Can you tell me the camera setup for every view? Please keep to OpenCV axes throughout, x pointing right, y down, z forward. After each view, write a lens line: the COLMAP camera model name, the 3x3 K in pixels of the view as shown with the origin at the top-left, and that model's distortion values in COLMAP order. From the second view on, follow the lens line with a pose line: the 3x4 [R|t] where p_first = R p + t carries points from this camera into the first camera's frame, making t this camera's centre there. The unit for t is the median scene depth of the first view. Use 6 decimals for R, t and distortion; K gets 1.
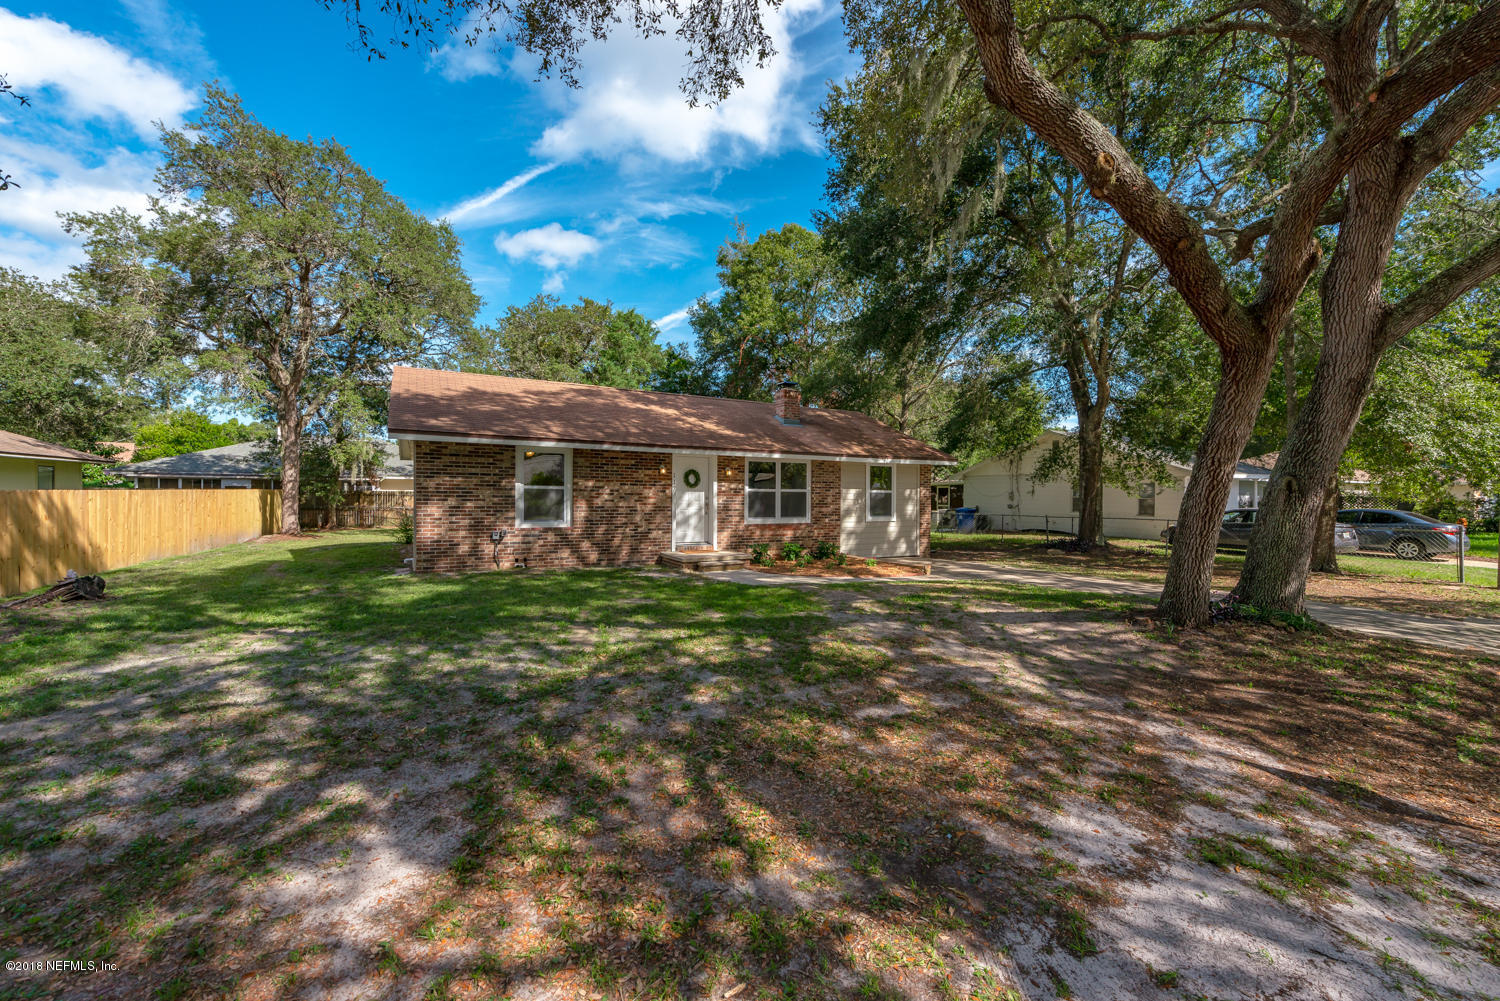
lens RADIAL K [[598.0, 0, 760.1], [0, 598.0, 493.0], [0, 0, 1]] dist [0.011736, -0.002202]
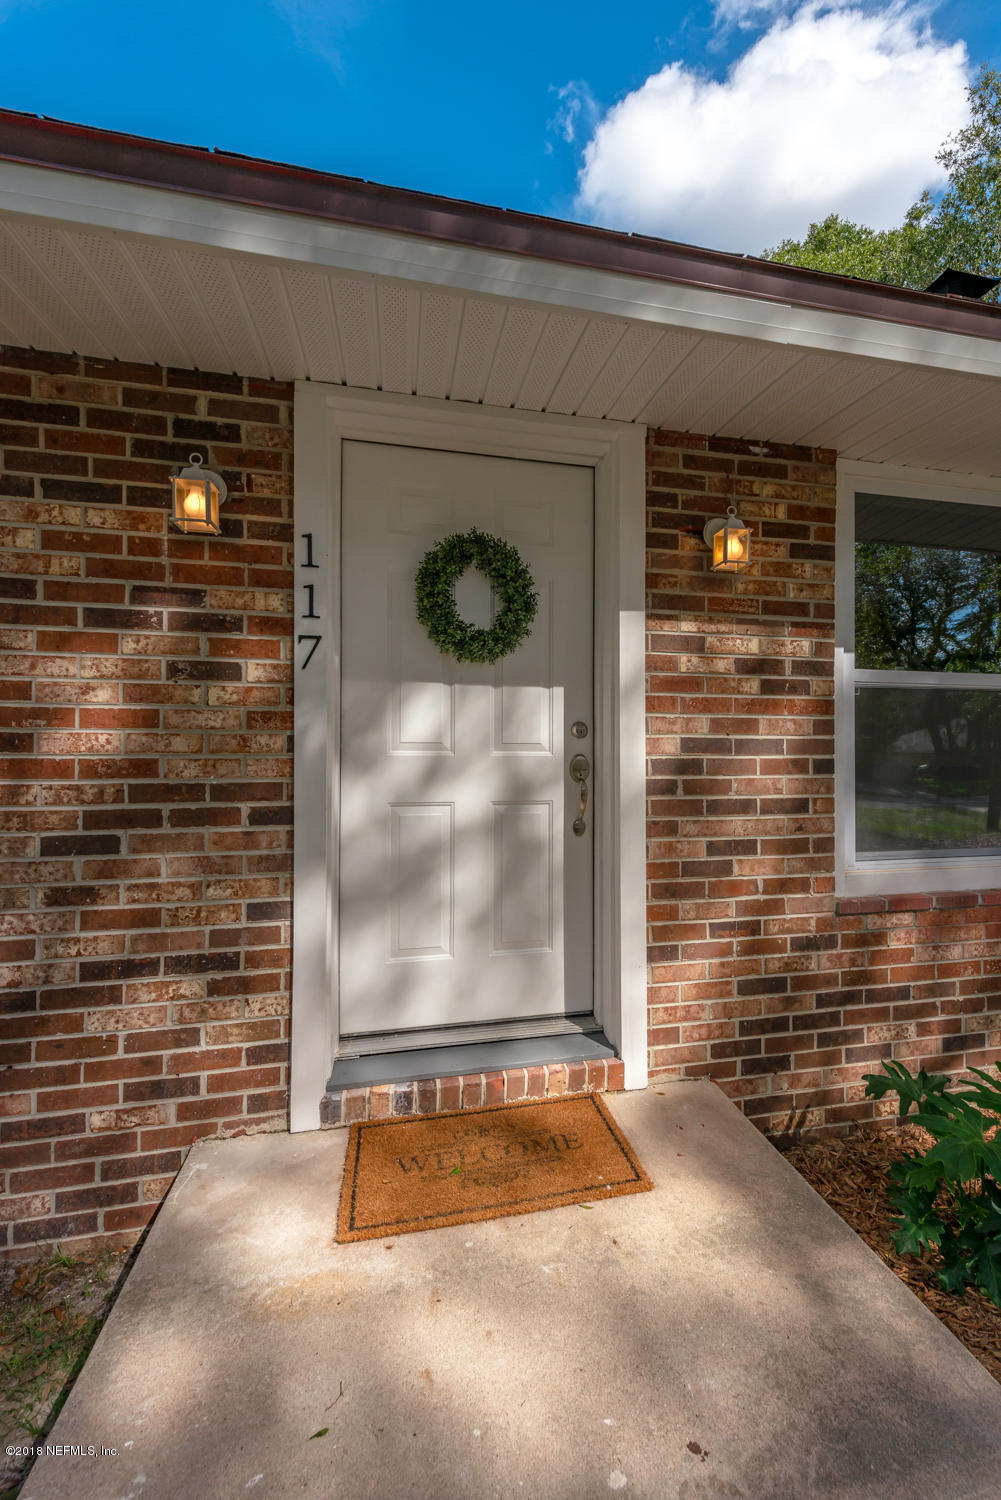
lens RADIAL K [[598.0, 0, 511.9], [0, 598.0, 744.5], [0, 0, 1]] dist [0.011736, -0.002202]
pose [[0.949710, -0.003671, -0.313110, -0.057299], [0.003356, 0.999993, -0.001546, 0.013228], [0.313113, 0.000418, 0.949716, 0.858709]]
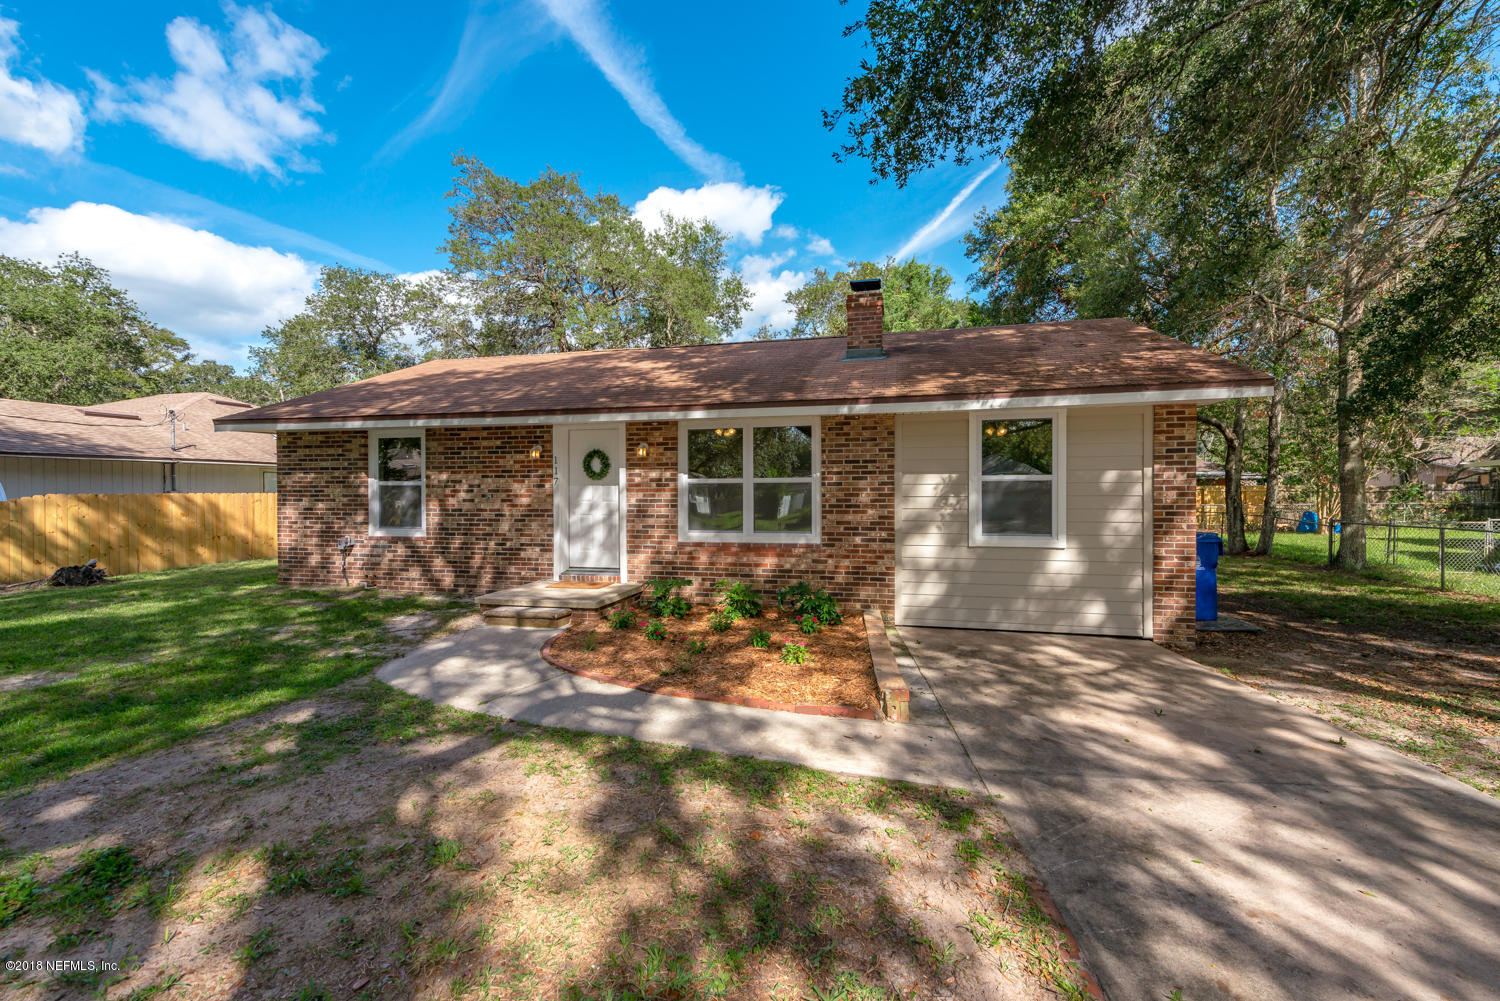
lens RADIAL K [[598.0, 0, 794.0], [0, 598.0, 497.5], [0, 0, 1]] dist [0.011736, -0.002202]
pose [[0.729663, -0.002570, -0.683802, 0.454957], [0.012004, 0.999887, 0.009051, 0.006812], [0.683702, -0.014813, 0.729611, 0.687616]]
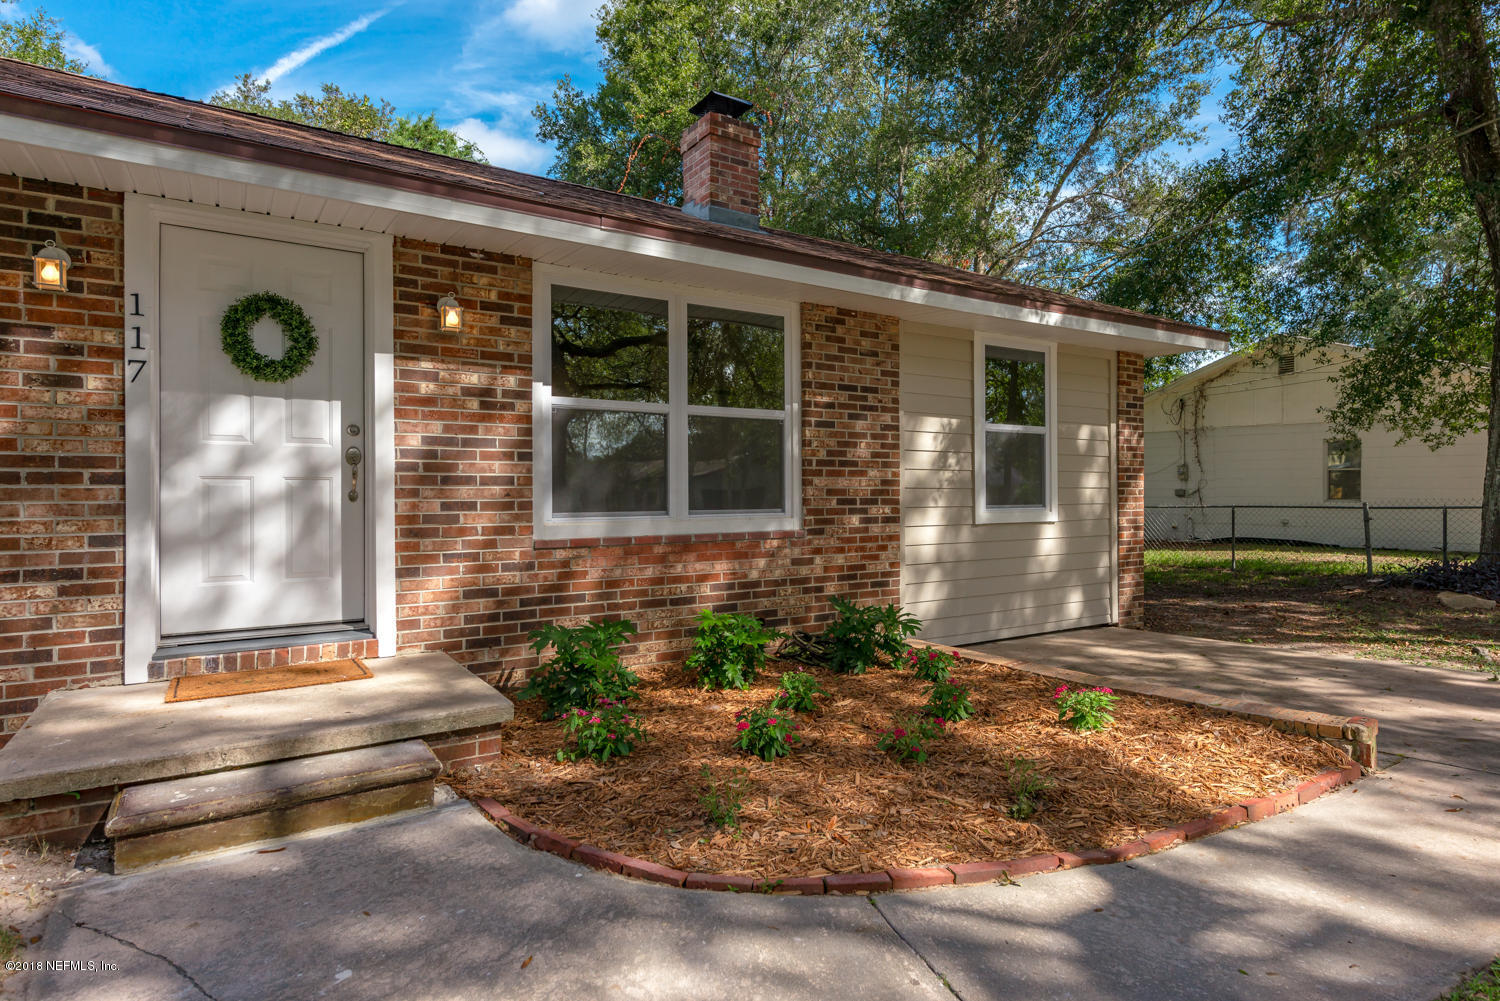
lens RADIAL K [[799.3, 0, 745.1], [0, 799.3, 490.1], [0, 0, 1]] dist [0.010095, -0.005645]
pose [[0.998900, -0.010777, 0.045633, 0.046977], [0.010836, 0.999941, -0.001052, 0.034310], [-0.045619, 0.001545, 0.998958, 0.696830]]
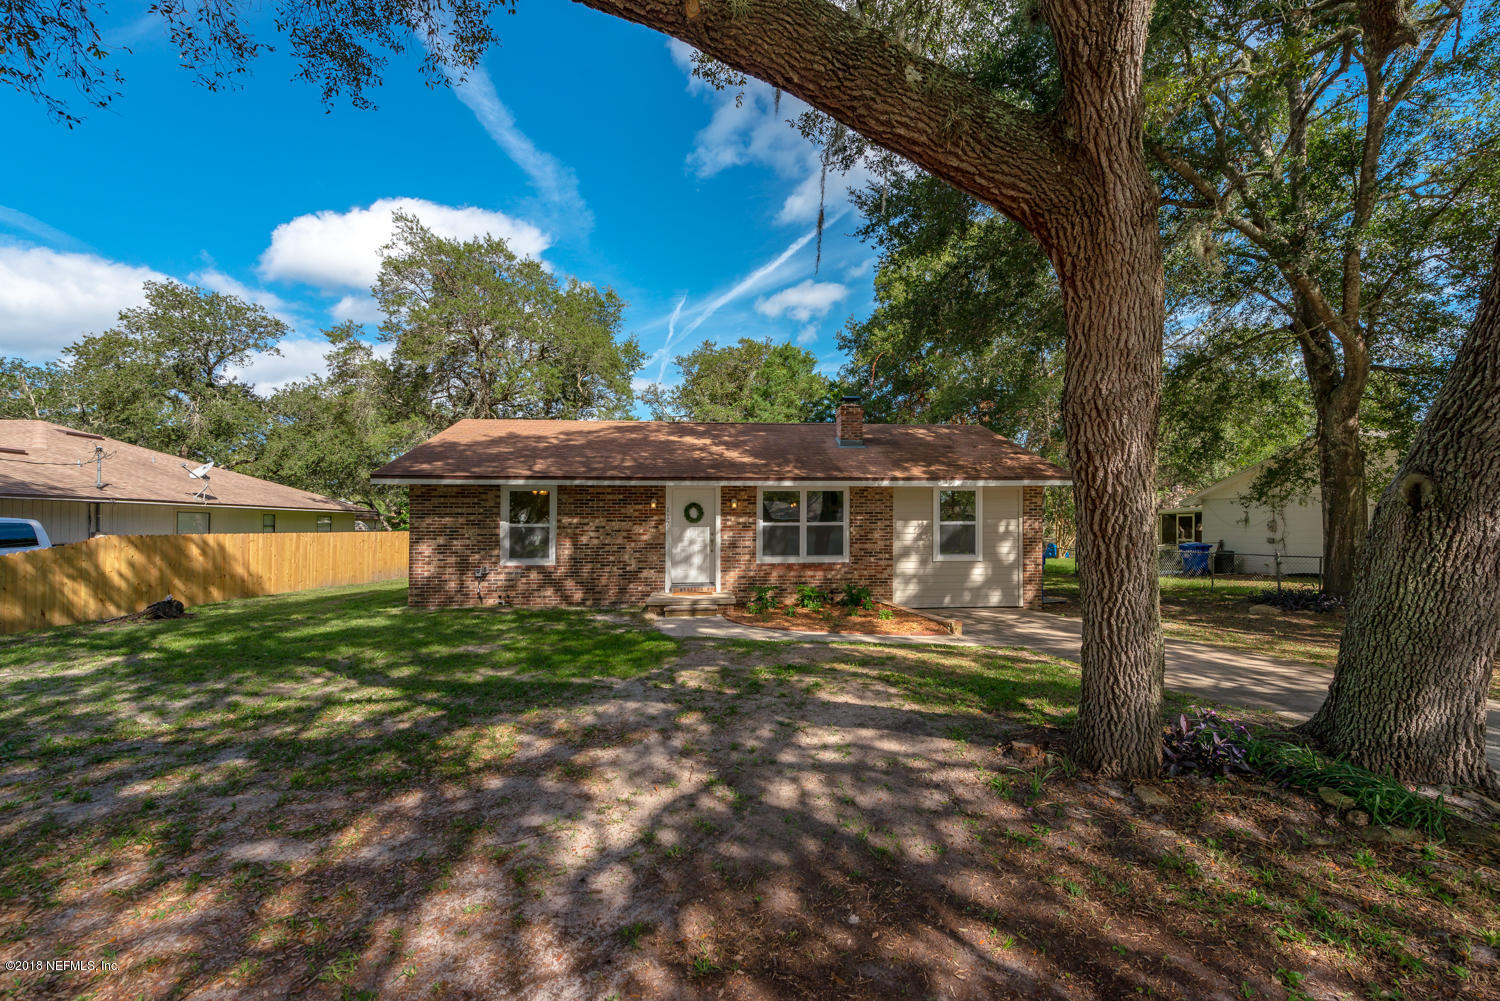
lens RADIAL K [[598.0, 0, 787.9], [0, 598.0, 522.6], [0, 0, 1]] dist [0.011736, -0.002202]
pose [[0.908732, -0.018368, -0.416975, 0.390921], [0.014462, 0.999817, -0.012524, 0.004050], [0.417129, 0.005350, 0.908832, 0.236567]]
